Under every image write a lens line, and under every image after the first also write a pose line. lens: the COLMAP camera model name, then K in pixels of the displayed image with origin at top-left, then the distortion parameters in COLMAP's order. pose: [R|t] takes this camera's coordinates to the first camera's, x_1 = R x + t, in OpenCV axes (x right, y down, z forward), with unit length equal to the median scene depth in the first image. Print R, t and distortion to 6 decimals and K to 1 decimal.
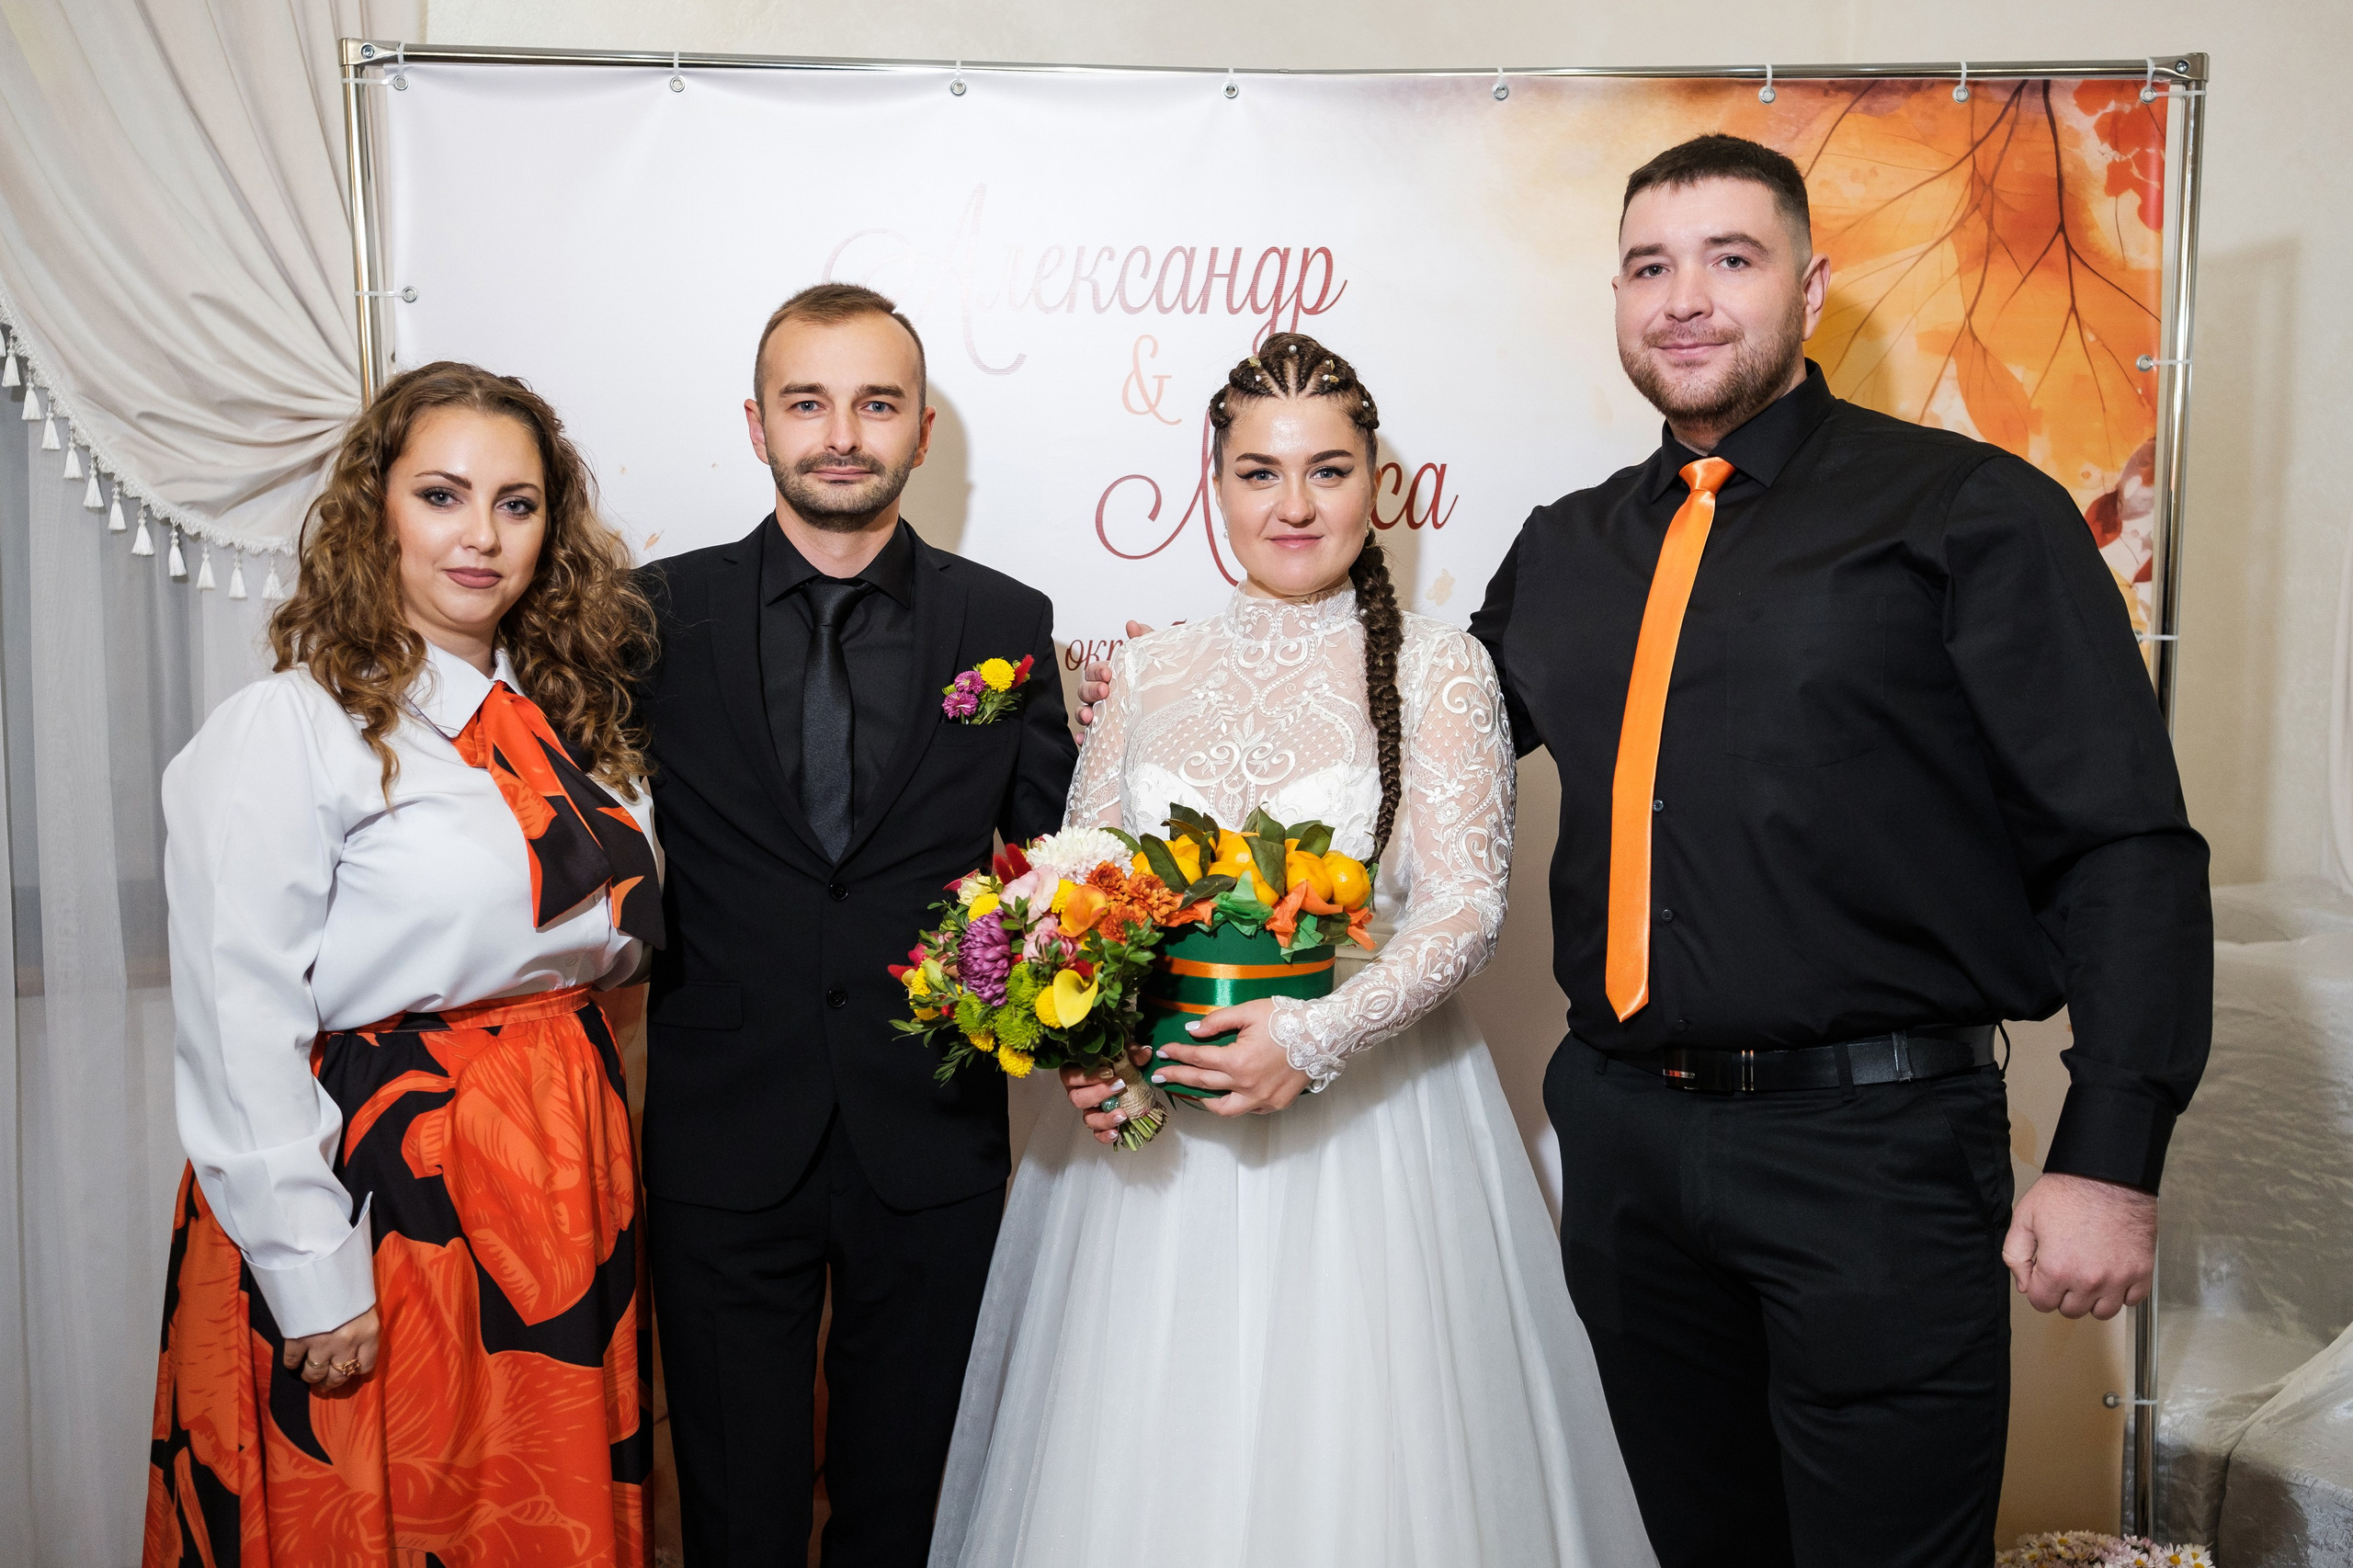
lens RADIAL K [[2251.9, 0, 1154.5], [0, 2251.9, 850.1], [0, 0, 1]] dist [0.020796, 0.000000]
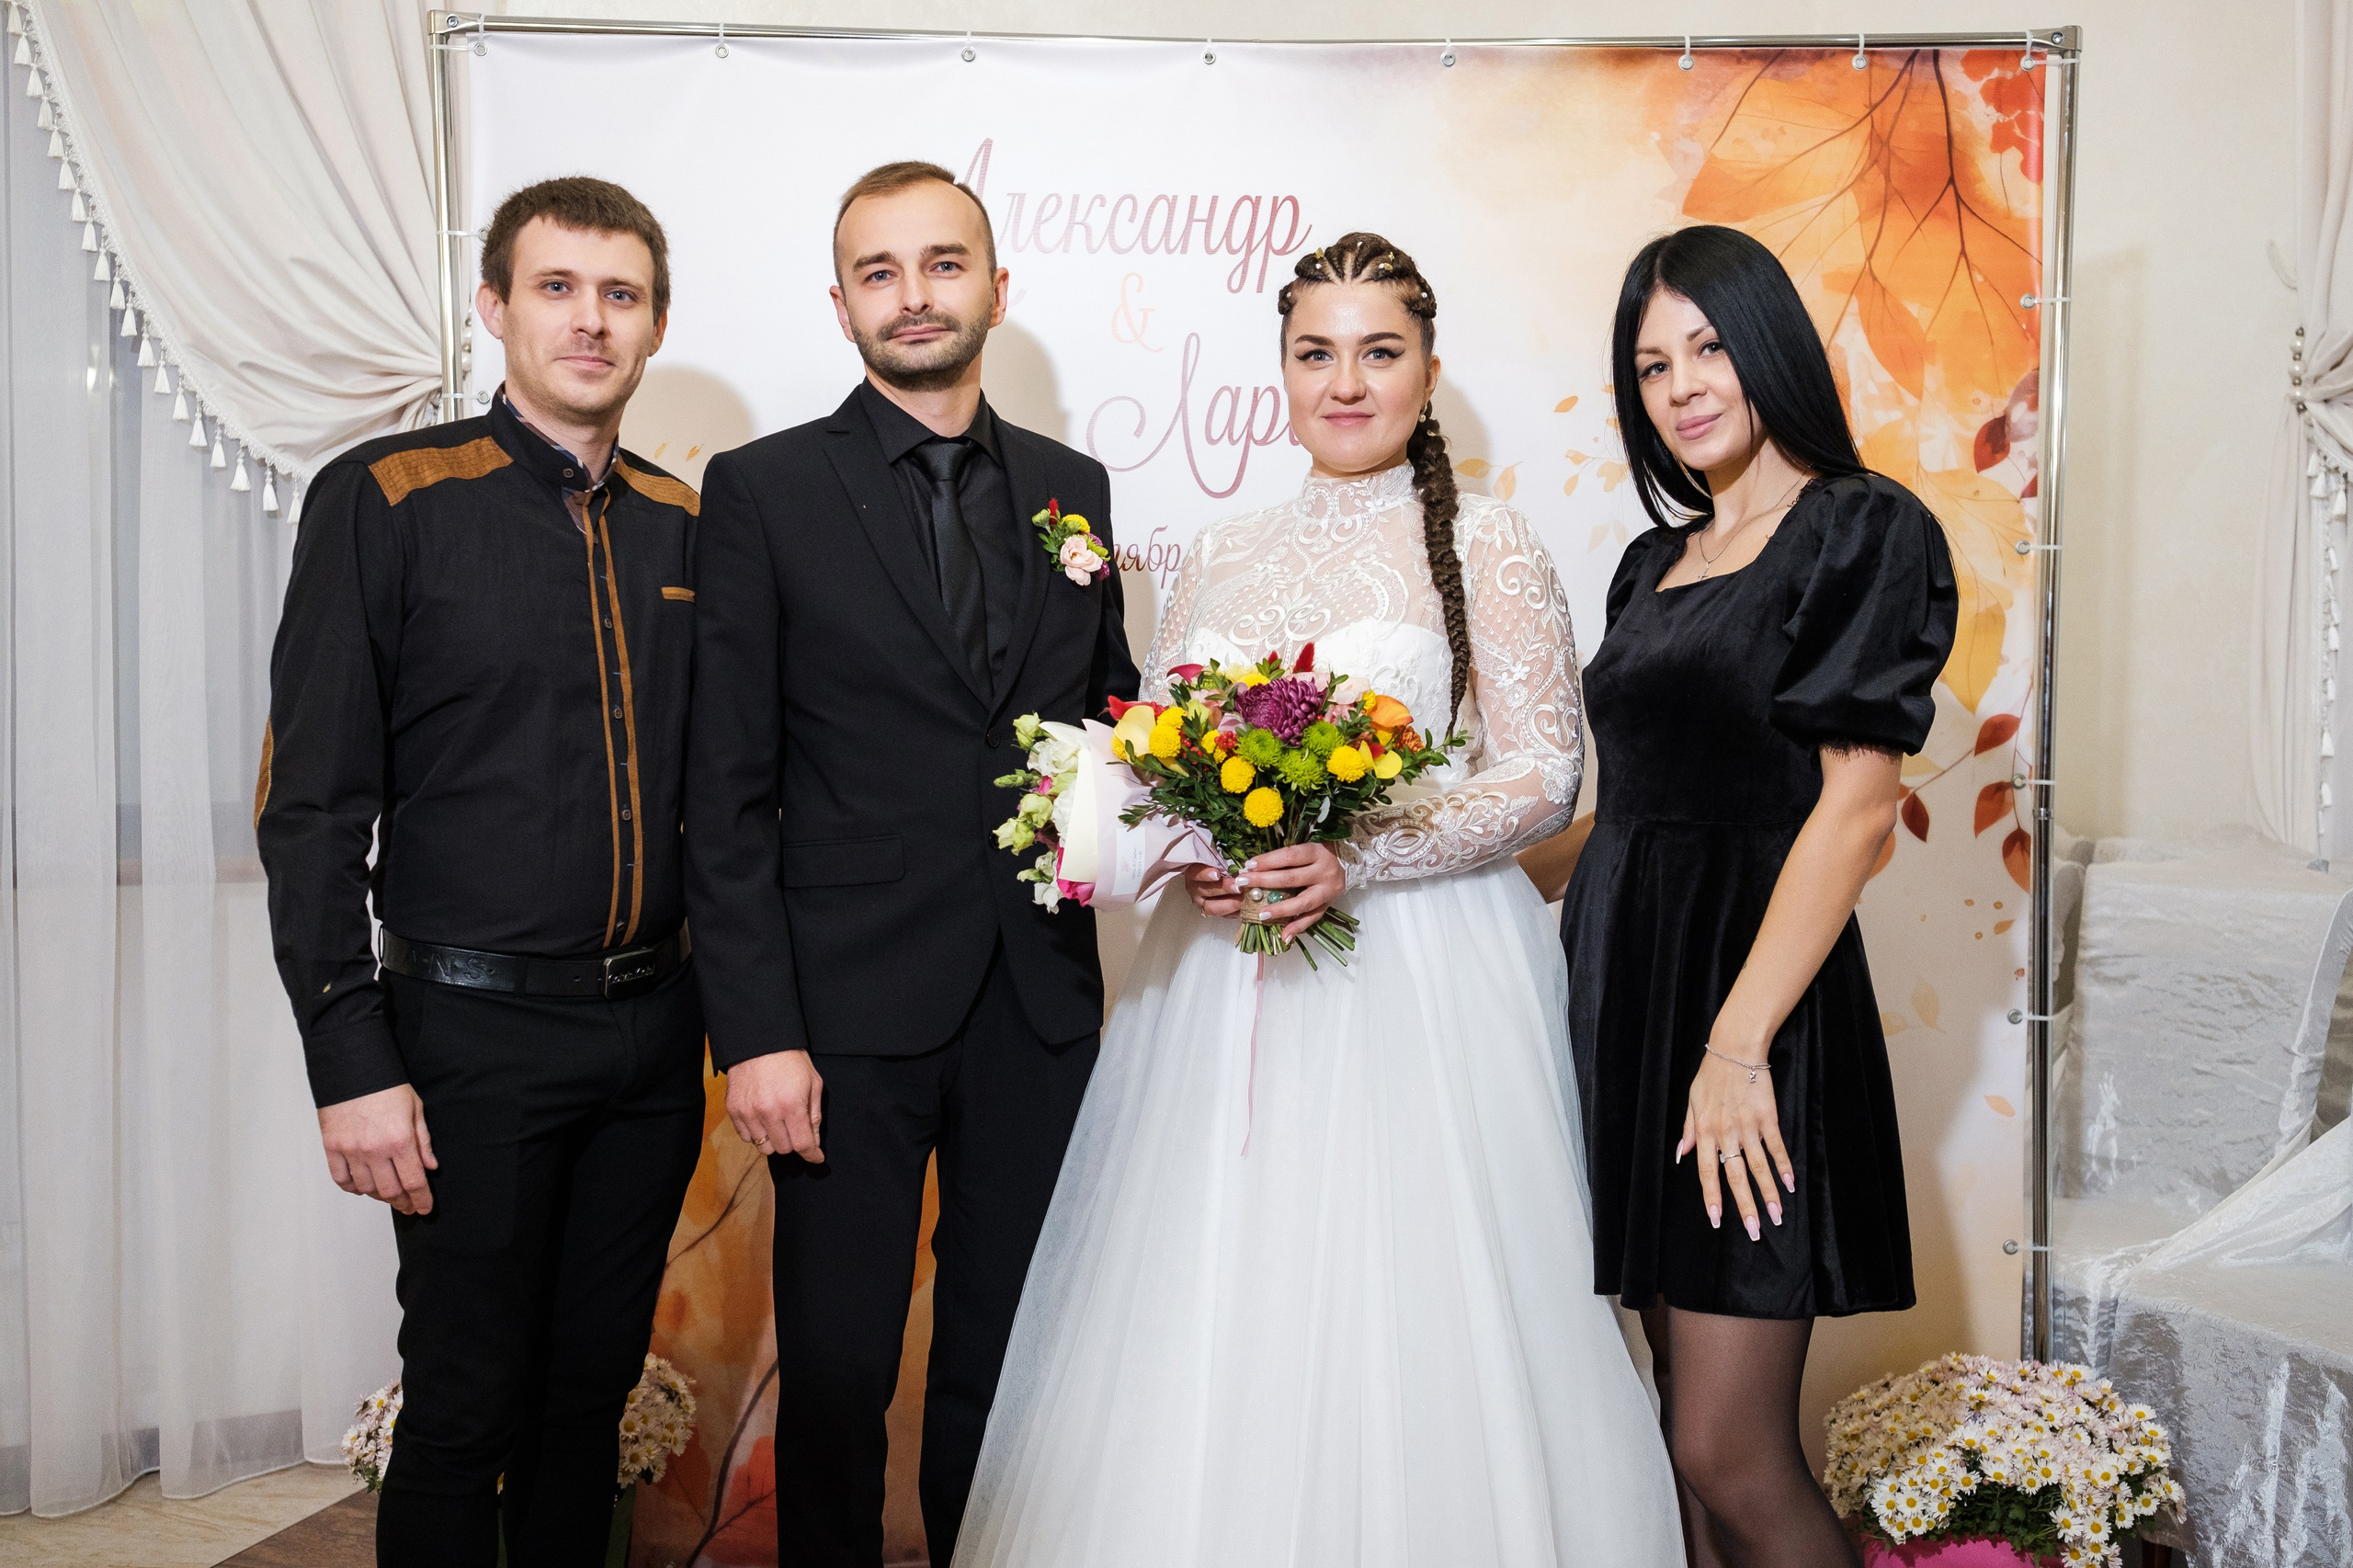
lens RADIAL K [[2251.9, 0, 1156.9], [0, 2251.9, 837.1], [0, 0, 1]] dist [0.020796, 0.000000]
pose [[0.999689, 0.008495, -0.023460, 0.037078], [-0.009481, 0.999063, -0.042239, 0.100252], [0.023080, 0.042449, 0.998832, -0.111971]]
